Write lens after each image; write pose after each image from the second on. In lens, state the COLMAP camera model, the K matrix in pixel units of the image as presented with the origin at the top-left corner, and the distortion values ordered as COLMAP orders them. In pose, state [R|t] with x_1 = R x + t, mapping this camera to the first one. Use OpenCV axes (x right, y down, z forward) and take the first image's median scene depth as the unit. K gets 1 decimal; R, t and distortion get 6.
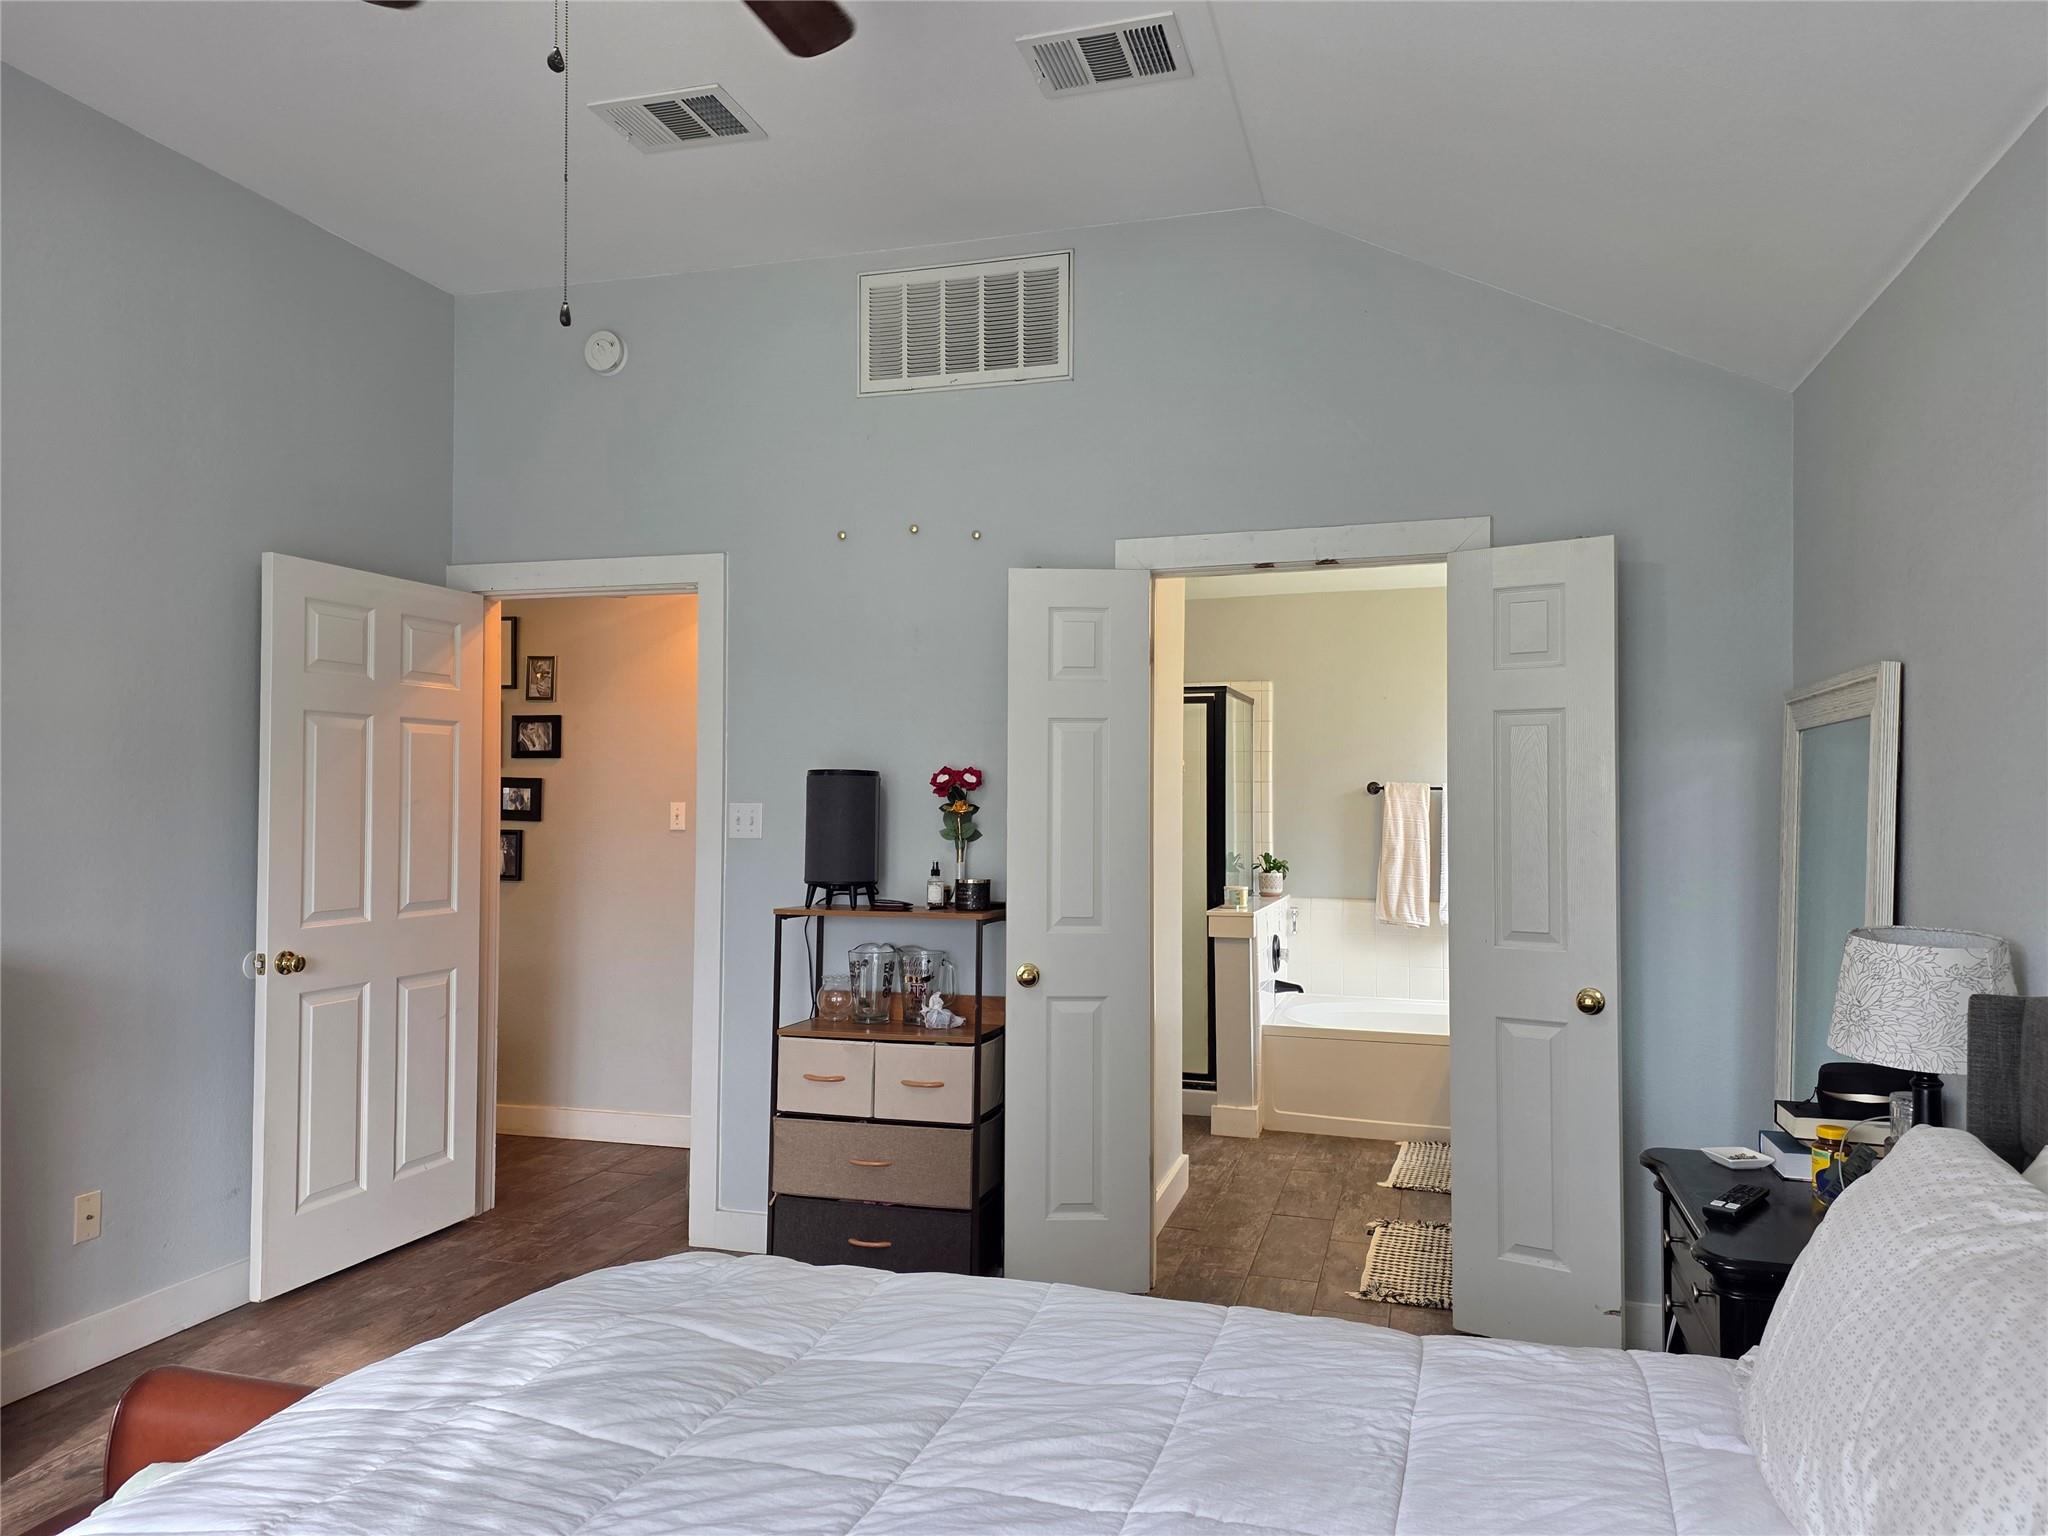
lens RADIAL K [[1355.5, 0, 1022.9], [0, 1355.5, 772.4], [0, 0, 1]] dist [0.069405, -0.059147]
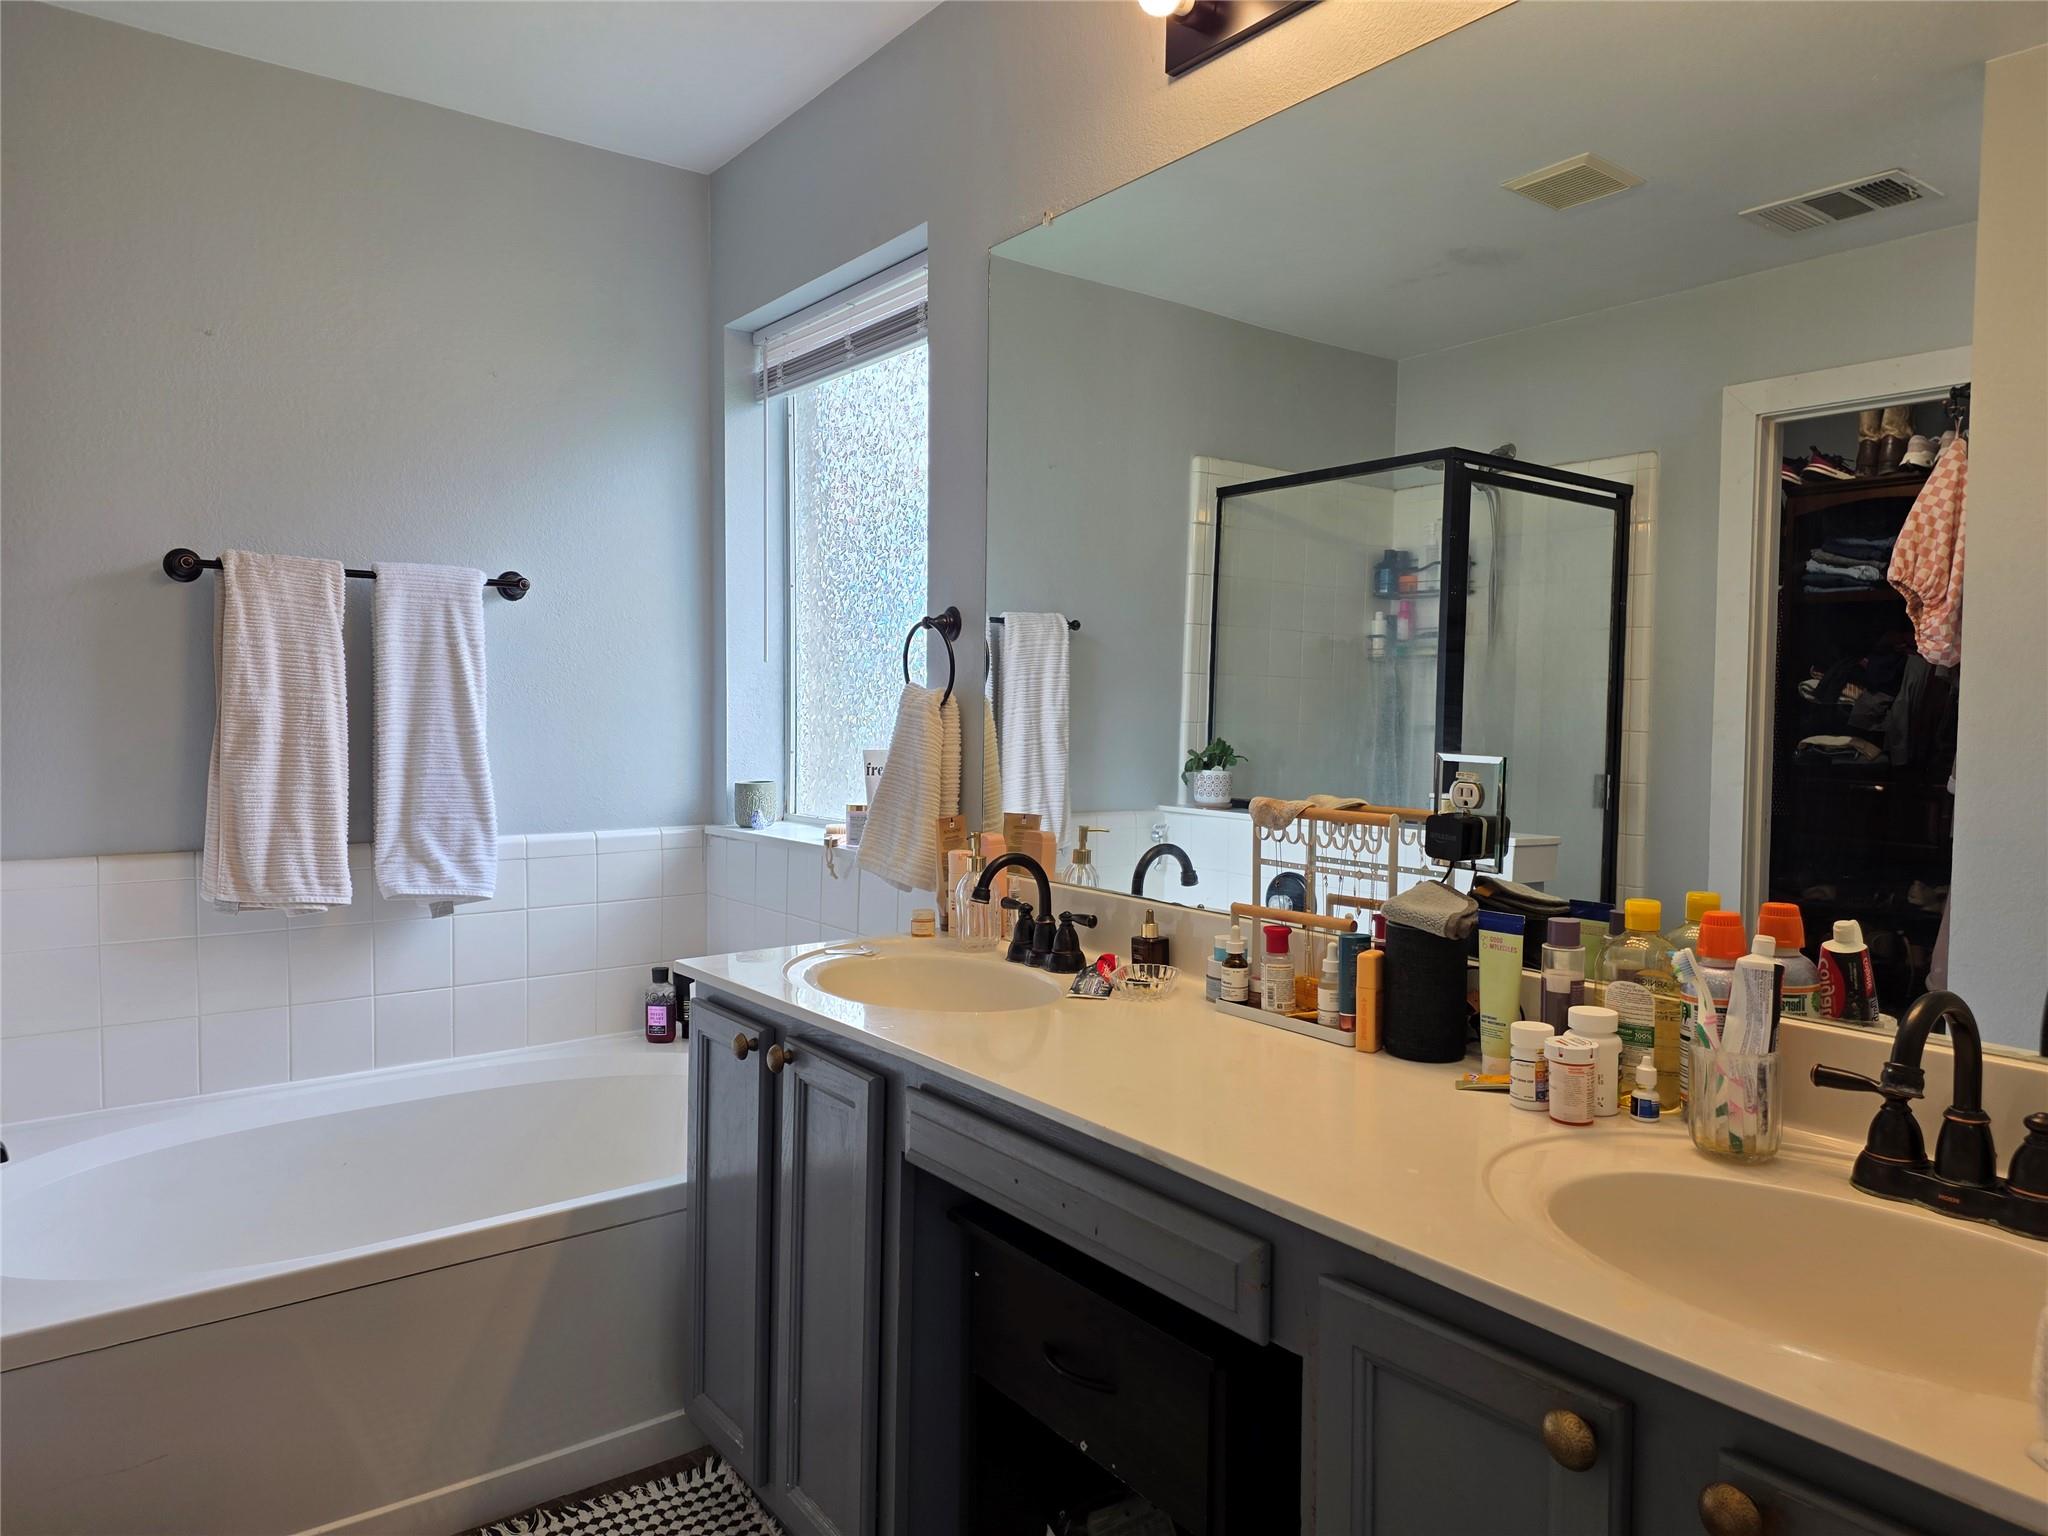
lens RADIAL K [[1355.5, 0, 1020.7], [0, 1355.5, 764.7], [0, 0, 1]] dist [0.069405, -0.059147]
pose [[0.593197, -0.033777, 0.804348, 0.082829], [-0.012853, 0.998595, 0.051413, 0.045894], [-0.804954, -0.040836, 0.591930, 0.585275]]
